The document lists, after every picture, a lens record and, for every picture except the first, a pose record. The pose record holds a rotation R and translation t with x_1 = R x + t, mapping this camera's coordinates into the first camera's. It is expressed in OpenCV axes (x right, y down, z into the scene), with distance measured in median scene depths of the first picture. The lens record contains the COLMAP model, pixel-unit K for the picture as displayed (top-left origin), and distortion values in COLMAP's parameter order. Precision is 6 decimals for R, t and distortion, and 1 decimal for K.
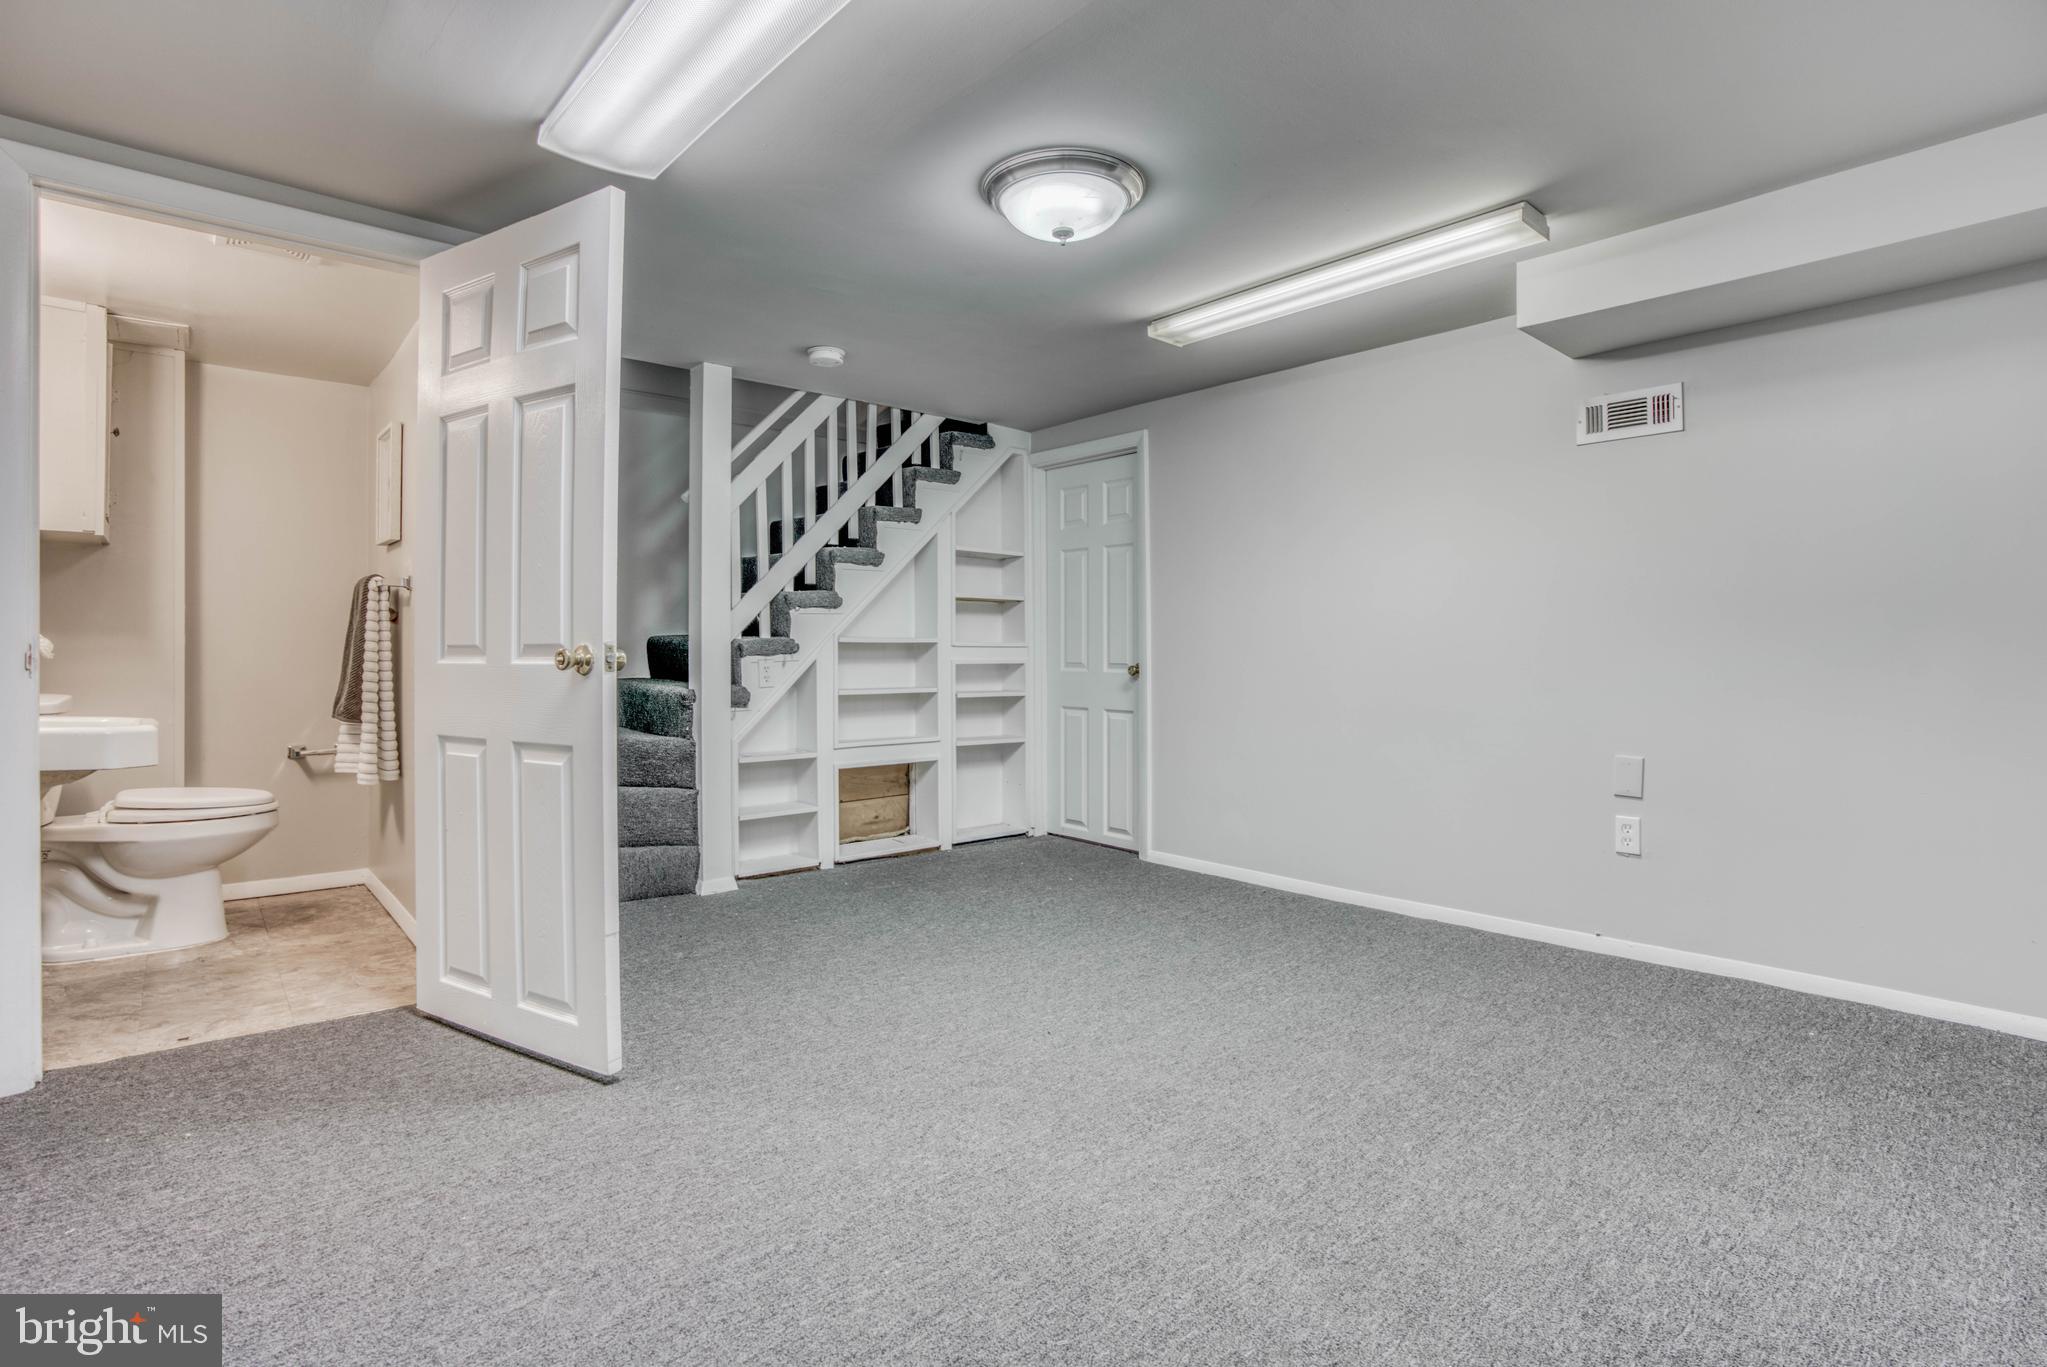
lens RADIAL K [[933.3, 0, 1010.4], [0, 933.3, 645.3], [0, 0, 1]] dist [-0.059786, 0.020062]
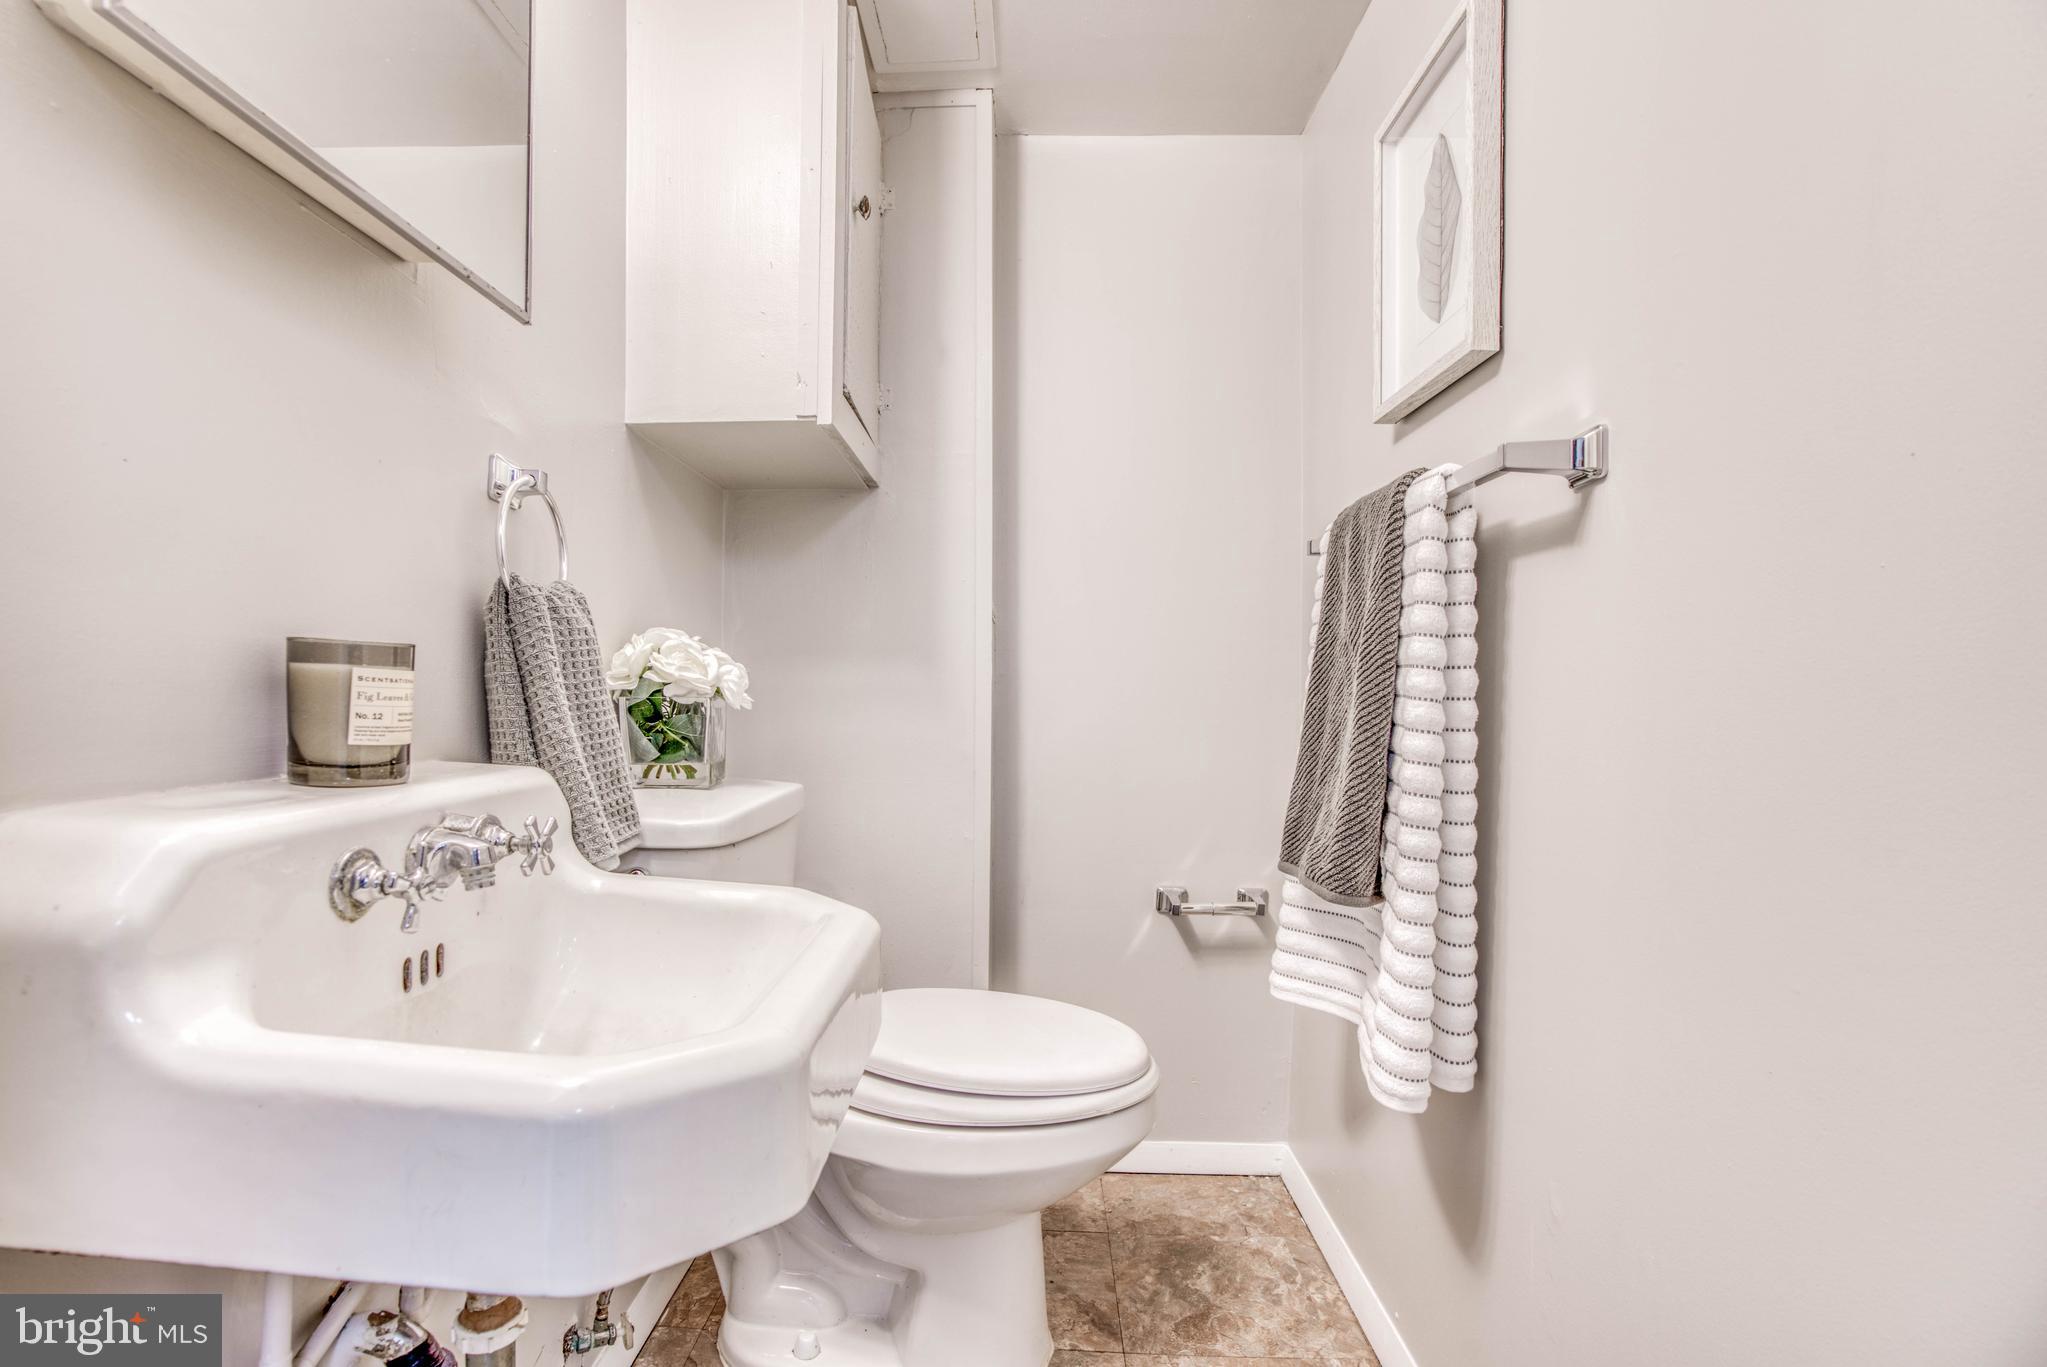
lens RADIAL K [[933.3, 0, 1022.7], [0, 933.3, 690.5], [0, 0, 1]] dist [-0.059786, 0.020062]
pose [[0.728815, -0.002232, -0.684707, -0.566401], [-0.000689, 0.999992, -0.003993, 0.004838], [0.684710, 0.003381, 0.728807, 0.649079]]
